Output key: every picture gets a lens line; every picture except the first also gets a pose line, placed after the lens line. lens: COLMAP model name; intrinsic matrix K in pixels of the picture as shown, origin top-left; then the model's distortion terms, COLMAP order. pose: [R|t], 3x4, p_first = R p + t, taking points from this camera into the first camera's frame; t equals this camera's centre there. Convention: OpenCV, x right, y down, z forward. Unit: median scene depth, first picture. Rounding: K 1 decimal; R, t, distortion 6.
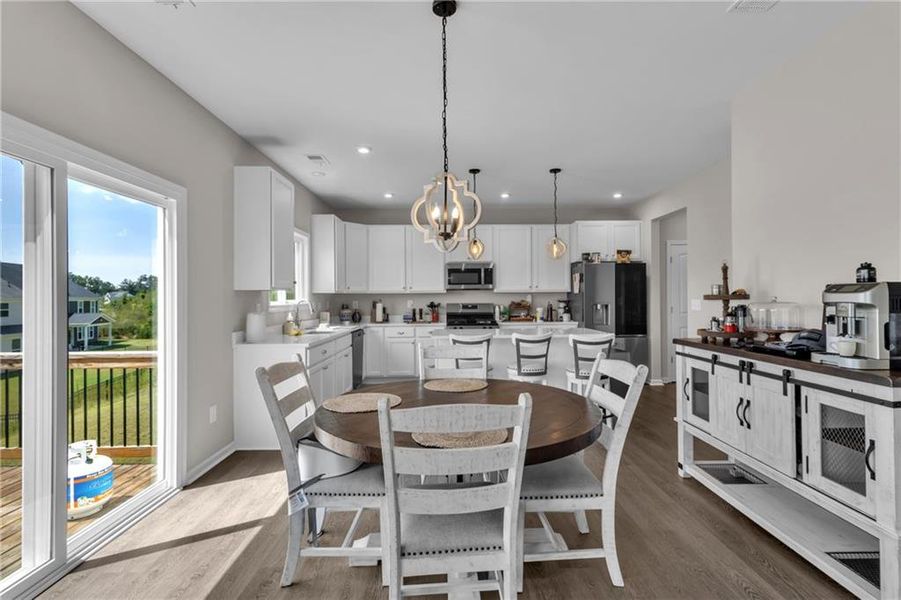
lens RADIAL K [[416.2, 0, 450.3], [0, 416.2, 296.8], [0, 0, 1]] dist [-0.003548, -0.000311]
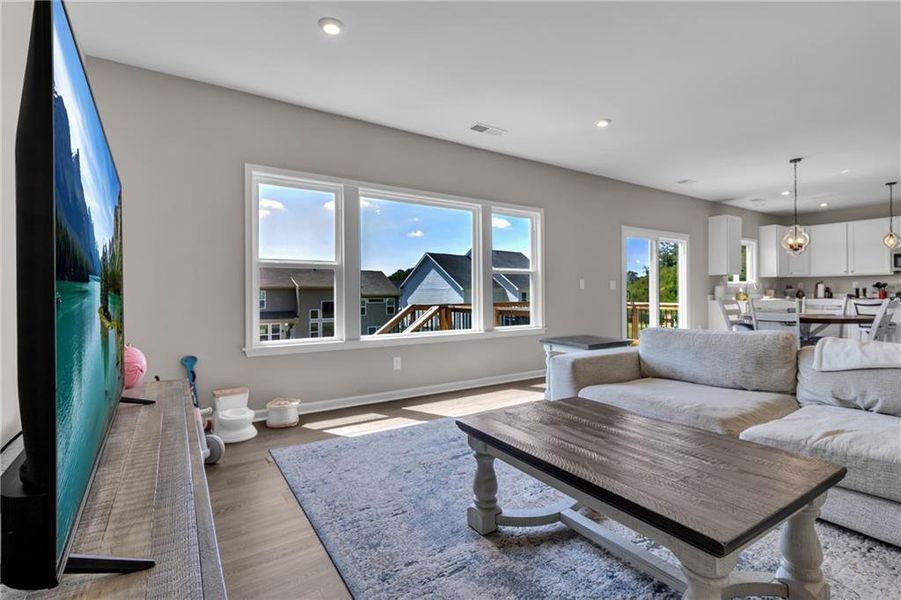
lens RADIAL K [[416.2, 0, 450.3], [0, 416.2, 296.8], [0, 0, 1]] dist [-0.003548, -0.000311]
pose [[0.526628, 0.010449, -0.850032, 0.333733], [0.003929, 0.999884, 0.014725, 0.032717], [0.850087, -0.011095, 0.526526, -0.701896]]
